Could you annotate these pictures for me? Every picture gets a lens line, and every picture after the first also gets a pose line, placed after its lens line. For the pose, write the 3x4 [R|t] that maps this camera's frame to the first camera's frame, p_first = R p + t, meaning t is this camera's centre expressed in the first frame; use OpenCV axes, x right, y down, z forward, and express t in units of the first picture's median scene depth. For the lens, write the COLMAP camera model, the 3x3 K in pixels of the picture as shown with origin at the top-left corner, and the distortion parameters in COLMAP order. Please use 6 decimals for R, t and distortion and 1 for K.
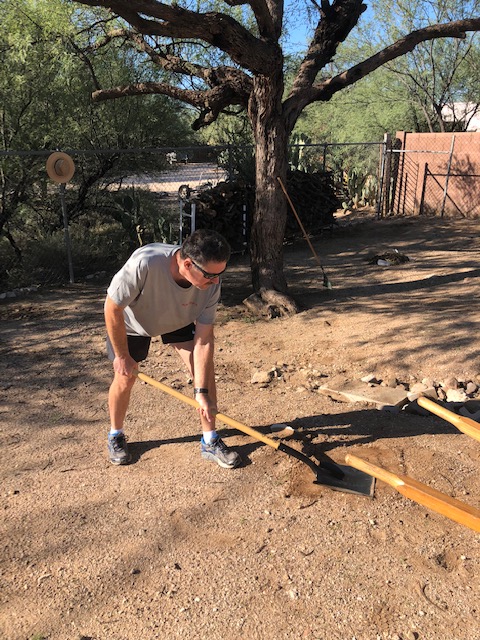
lens RADIAL K [[525.9, 0, 251.5], [0, 525.9, 327.9], [0, 0, 1]] dist [0.031690, -0.021604]
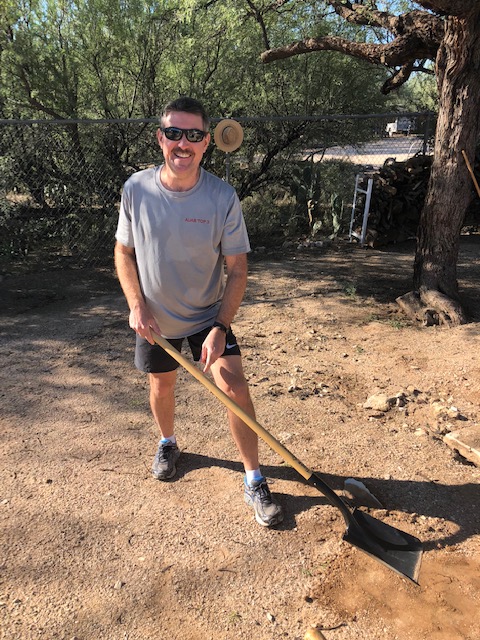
lens RADIAL K [[525.9, 0, 241.7], [0, 525.9, 317.8], [0, 0, 1]] dist [0.031690, -0.021604]
pose [[0.908217, 0.149040, -0.391062, 0.093922], [-0.136766, 0.988831, 0.059228, -0.038803], [0.395521, -0.000308, 0.918457, 0.140065]]
